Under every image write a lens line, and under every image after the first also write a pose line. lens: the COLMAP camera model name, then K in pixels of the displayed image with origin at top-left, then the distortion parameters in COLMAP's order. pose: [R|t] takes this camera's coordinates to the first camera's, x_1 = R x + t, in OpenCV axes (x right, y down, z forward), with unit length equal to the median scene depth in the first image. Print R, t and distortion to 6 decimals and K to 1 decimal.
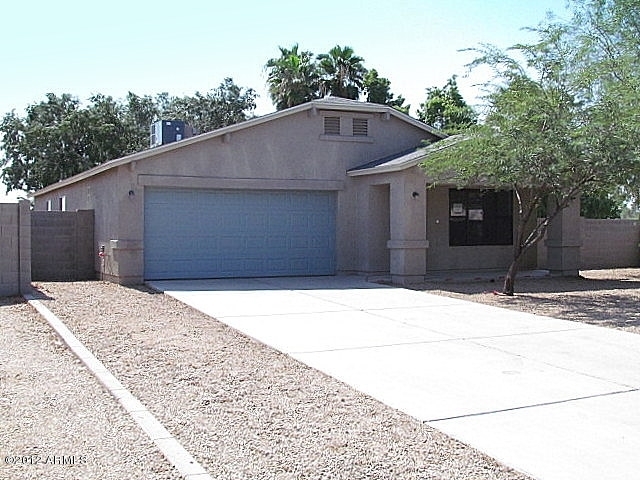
lens RADIAL K [[648.1, 0, 320.0], [0, 648.1, 240.0], [0, 0, 1]] dist [-0.014611, -0.001963]
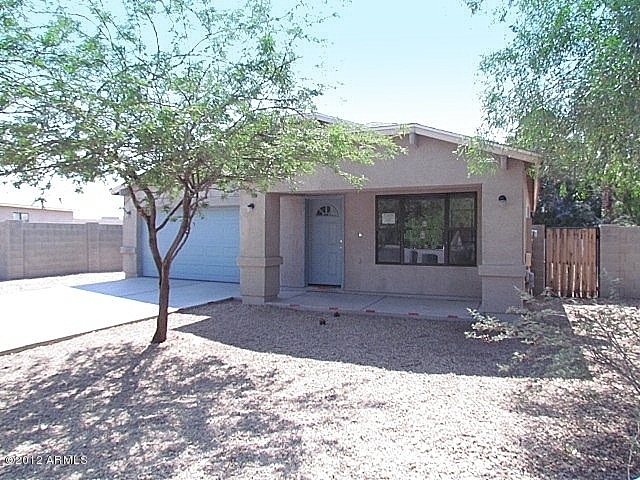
lens RADIAL K [[414.2, 0, 320.0], [0, 414.2, 240.0], [0, 0, 1]] dist [-0.024492, -0.000065]
pose [[0.691639, 0.019354, -0.721984, 0.591846], [-0.019461, 0.999777, 0.008158, -0.027939], [0.721981, 0.008409, 0.691861, 0.640972]]
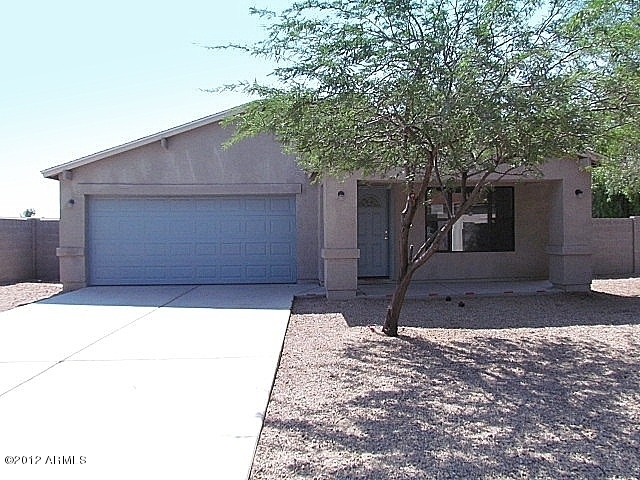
lens RADIAL K [[457.4, 0, 320.0], [0, 457.4, 240.0], [0, 0, 1]] dist [-0.019585, 0.001468]
pose [[0.945817, 0.000267, -0.324699, 0.300840], [0.000973, 0.999993, 0.003656, -0.012906], [0.324697, -0.003774, 0.945810, 0.412120]]
